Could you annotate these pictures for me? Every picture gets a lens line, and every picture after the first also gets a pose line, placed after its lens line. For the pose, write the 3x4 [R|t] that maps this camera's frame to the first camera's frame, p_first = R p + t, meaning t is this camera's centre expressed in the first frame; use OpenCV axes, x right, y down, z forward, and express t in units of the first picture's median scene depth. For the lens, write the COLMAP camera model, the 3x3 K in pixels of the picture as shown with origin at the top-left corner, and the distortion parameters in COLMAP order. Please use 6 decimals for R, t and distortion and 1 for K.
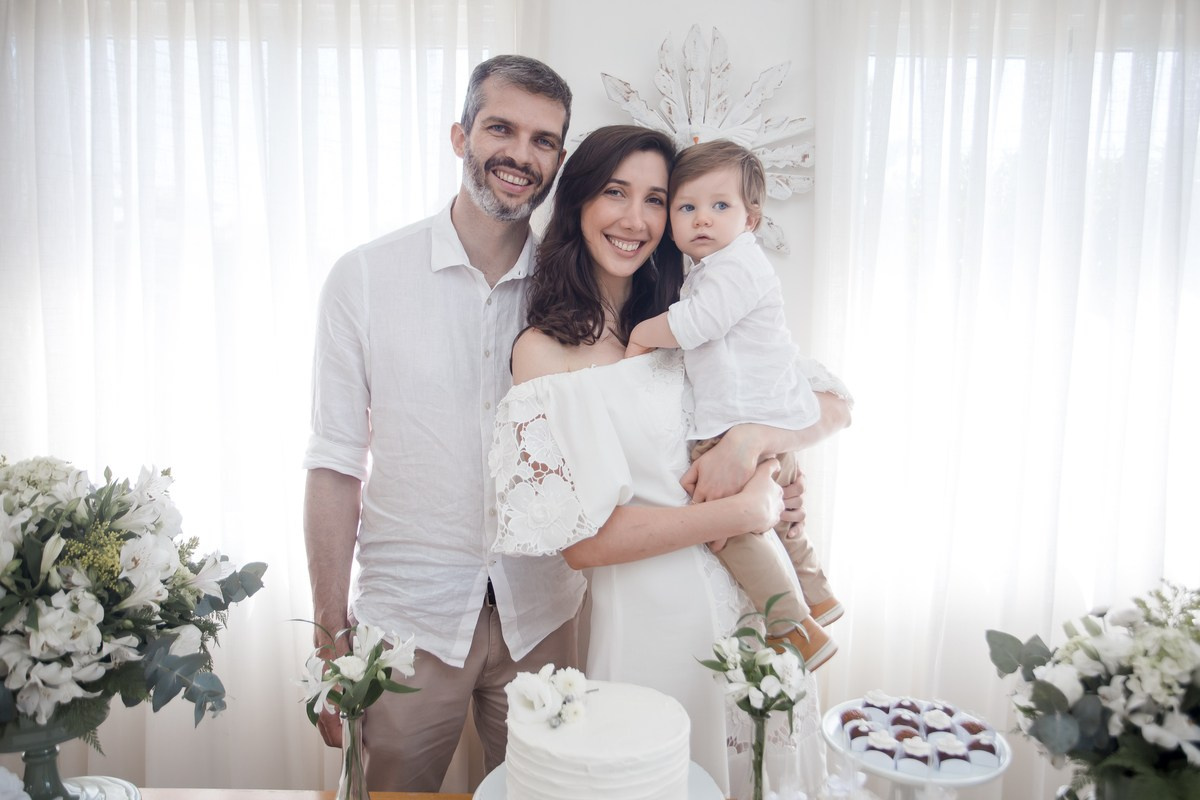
lens RADIAL K [[901.3, 0, 605.6], [0, 901.3, 401.1], [0, 0, 1]] dist [-0.035734, 0.071625]
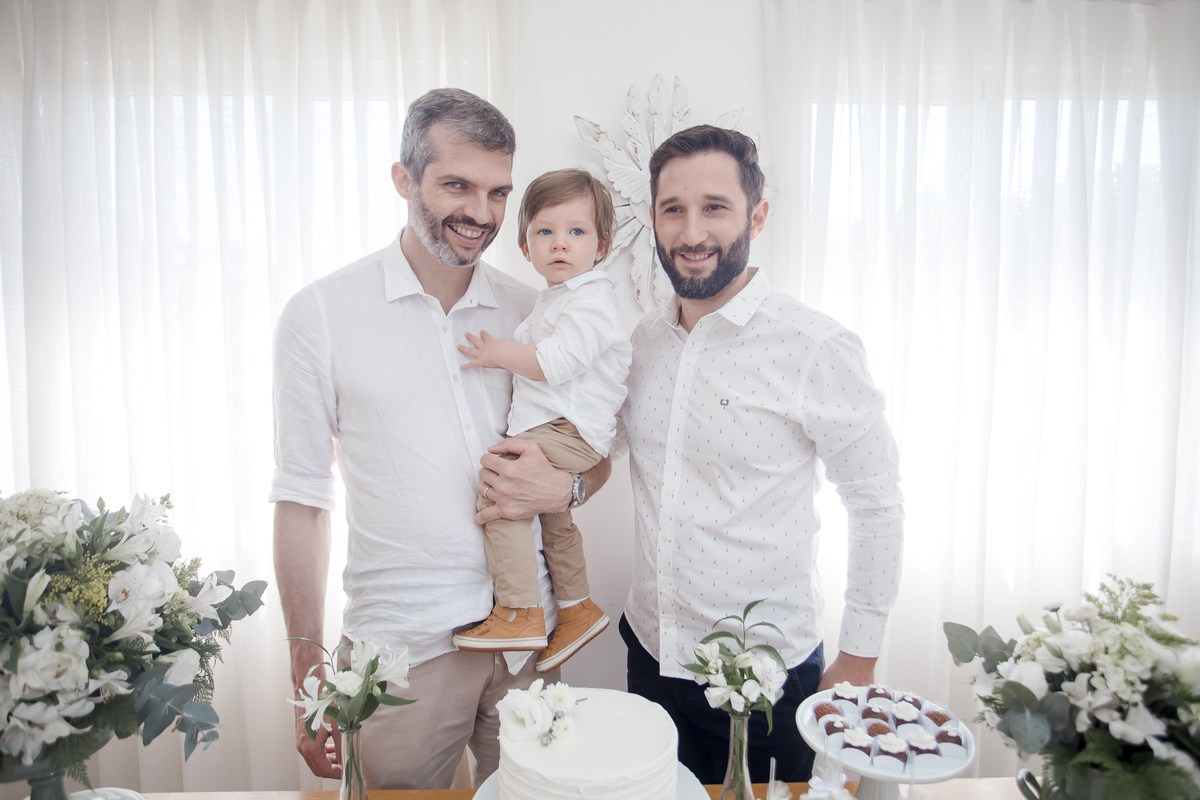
lens RADIAL K [[733.7, 0, 604.0], [0, 733.7, 401.9], [0, 0, 1]] dist [-0.057865, 0.045524]
pose [[0.999180, -0.022474, 0.033691, -0.009686], [0.022493, 0.999747, -0.000191, -0.023187], [-0.033678, 0.000949, 0.999432, 0.170205]]
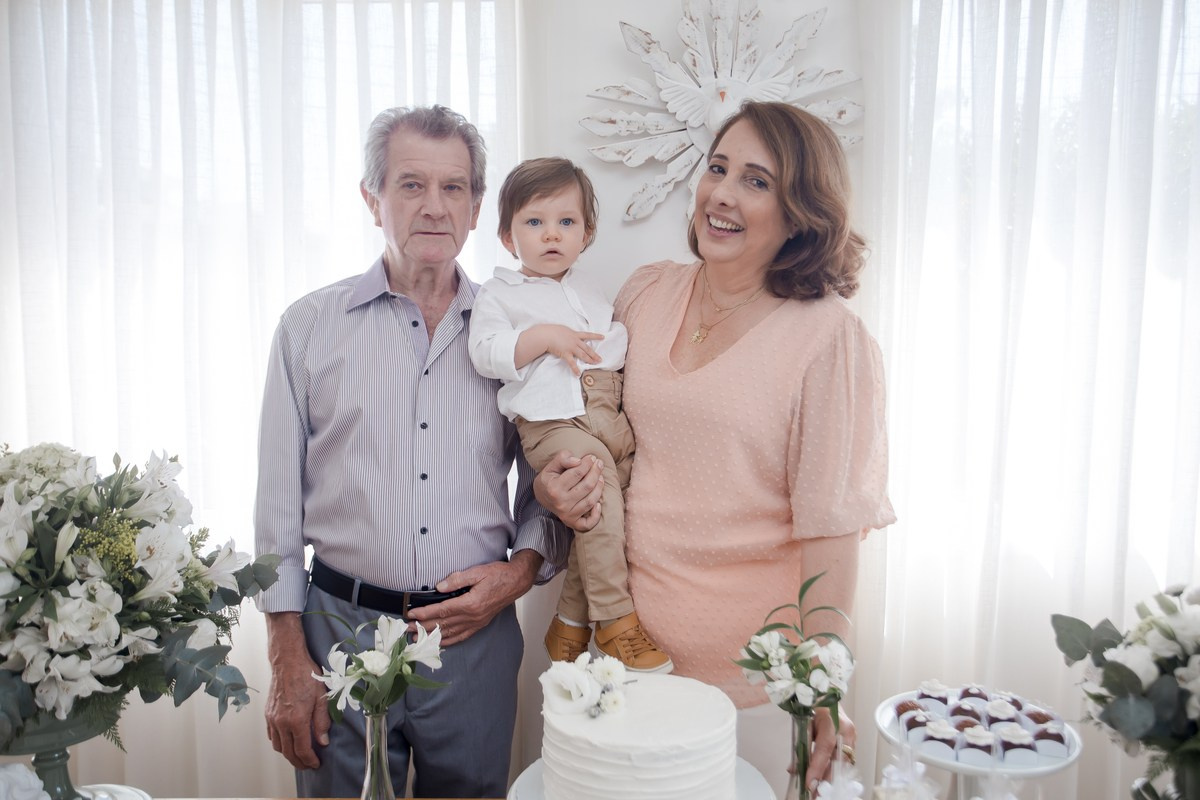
lens RADIAL K [[1009.0, 0, 600.0], [0, 1009.0, 400.0], [0, 0, 1]] dist [-0.019169, 0.086205]
pose [[0.999683, -0.019183, -0.016281, -0.025920], [0.019299, 0.999789, 0.006983, 0.020254], [0.016144, -0.007295, 0.999843, -0.060669]]
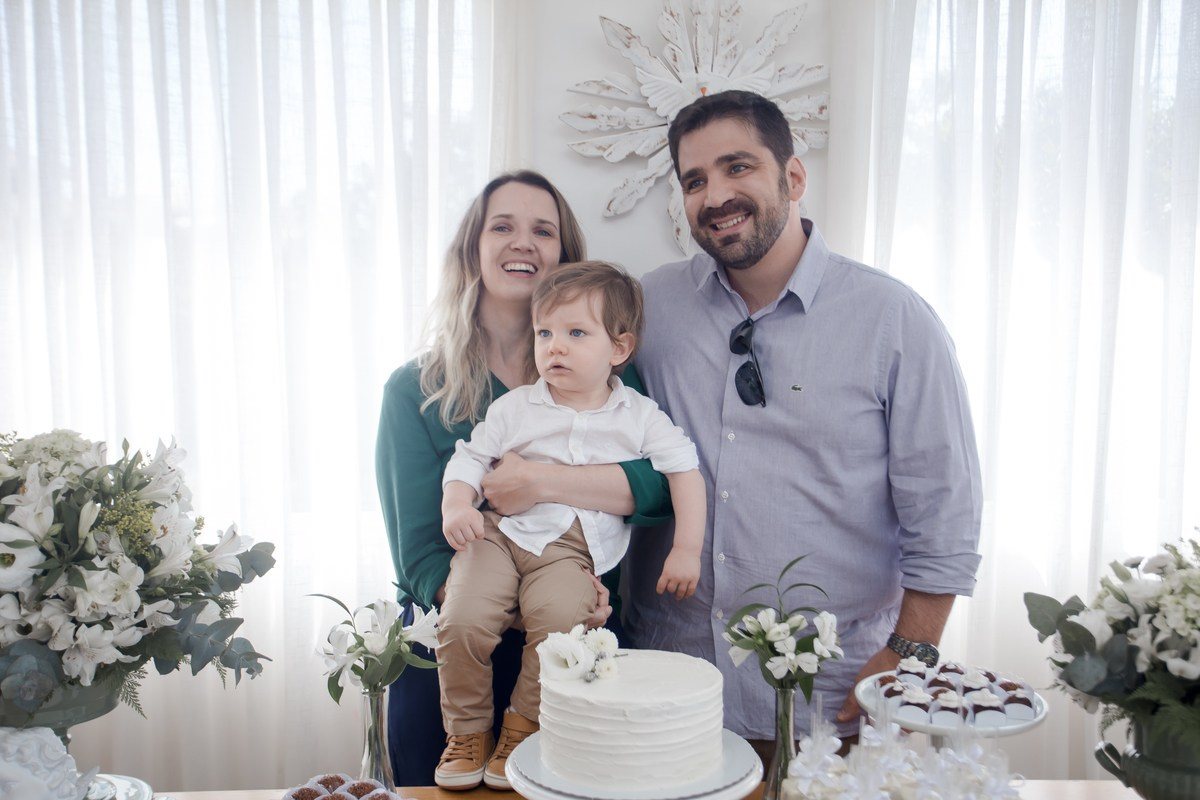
lens RADIAL K [[1162.8, 0, 600.0], [0, 1162.8, 400.0], [0, 0, 1]] dist [0.000167, 0.116980]
pose [[0.999541, -0.025208, 0.016828, -0.057008], [0.025426, 0.999593, -0.012898, 0.062852], [-0.016496, 0.013320, 0.999775, -0.299578]]
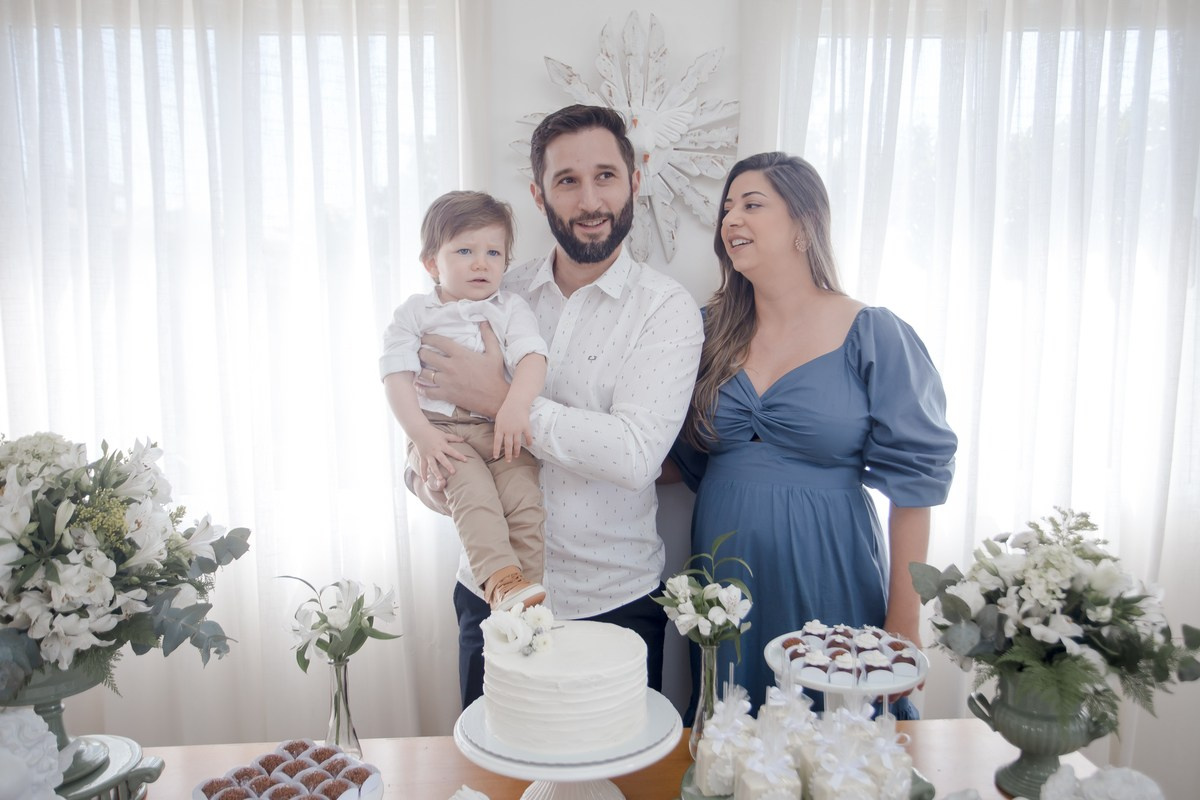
lens RADIAL K [[948.0, 0, 604.4], [0, 948.0, 398.8], [0, 0, 1]] dist [-0.028864, 0.076452]
pose [[0.997962, -0.032972, 0.054634, -0.013733], [0.032248, 0.999381, 0.014091, 0.027888], [-0.055065, -0.012300, 0.998407, -0.179075]]
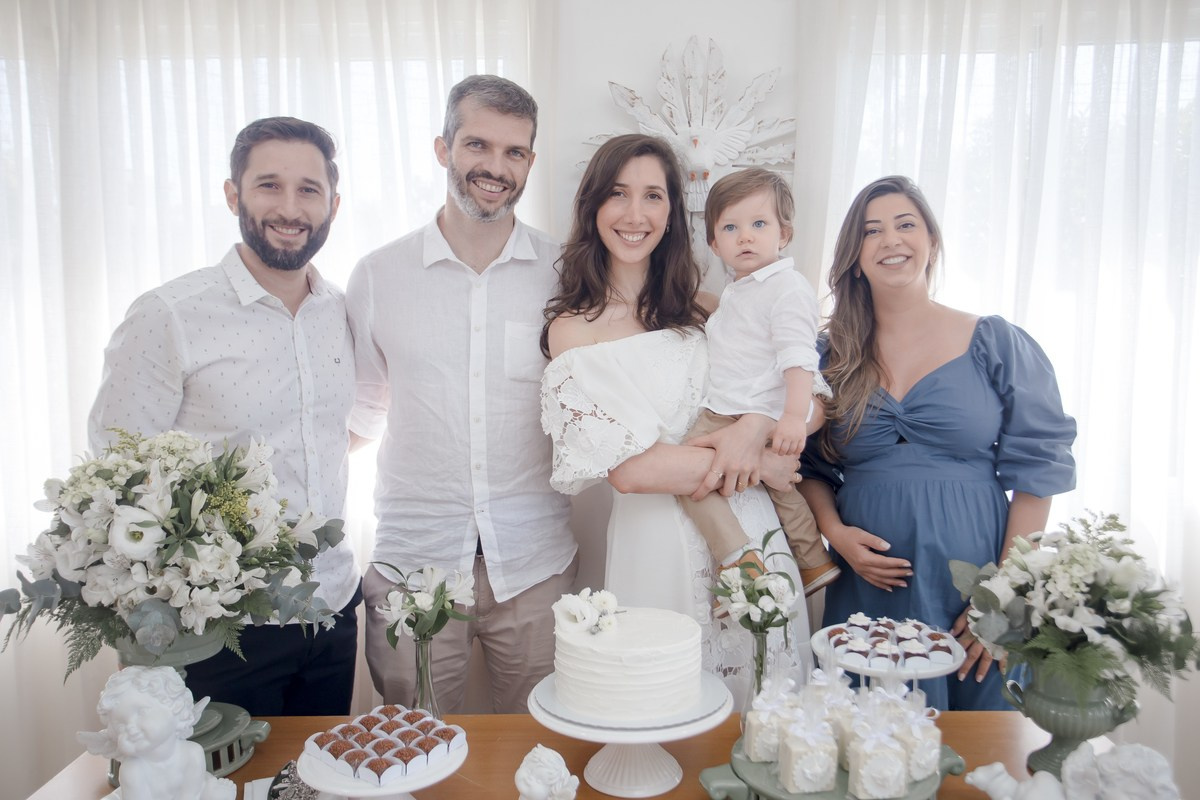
lens RADIAL K [[1009.0, 0, 600.0], [0, 1009.0, 400.0], [0, 0, 1]] dist [-0.019169, 0.086205]
pose [[0.999616, -0.026887, -0.006703, -0.028959], [0.026940, 0.999605, 0.008051, 0.023355], [0.006484, -0.008228, 0.999945, -0.400705]]
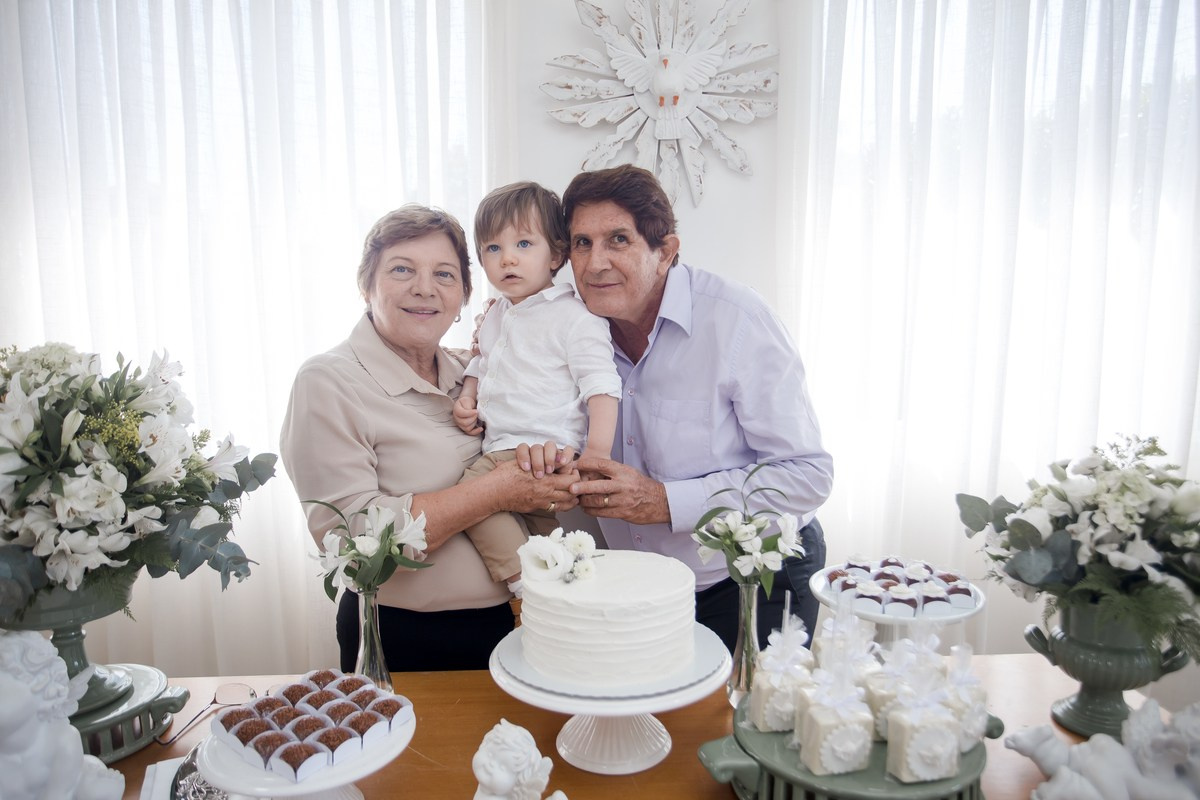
lens RADIAL K [[834.9, 0, 603.2], [0, 834.9, 399.4], [0, 0, 1]] dist [-0.047667, 0.062122]
pose [[0.998273, -0.029674, 0.050694, -0.057455], [0.028058, 0.999084, 0.032303, 0.116215], [-0.051606, -0.030825, 0.998192, 0.032298]]
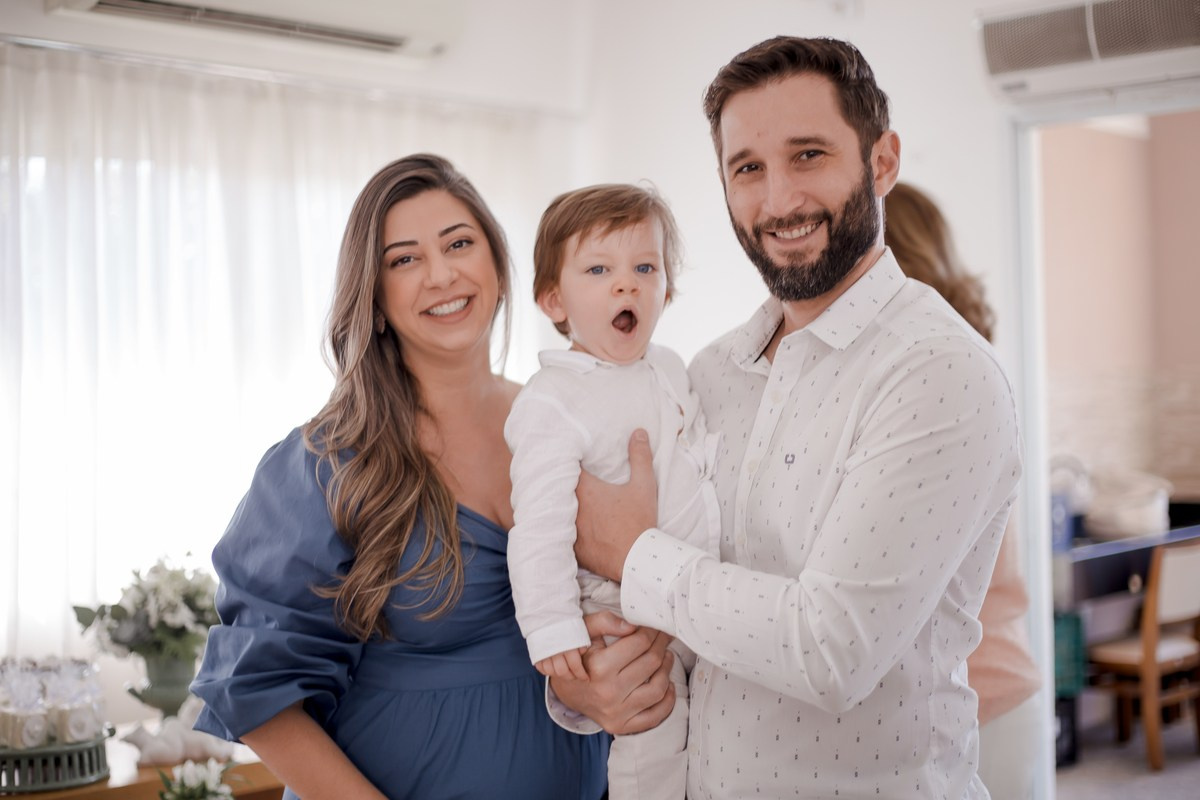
lens RADIAL K [[1771.1, 0, 600.0], [0, 1771.1, 400.0], [0, 0, 1]] dist [-0.248114, -0.007795]
pose [[0.702462, -0.044770, 0.710311, -1.080129], [0.096815, 0.994754, -0.033047, 0.130289], [-0.705105, 0.091983, 0.703111, -1.821940]]
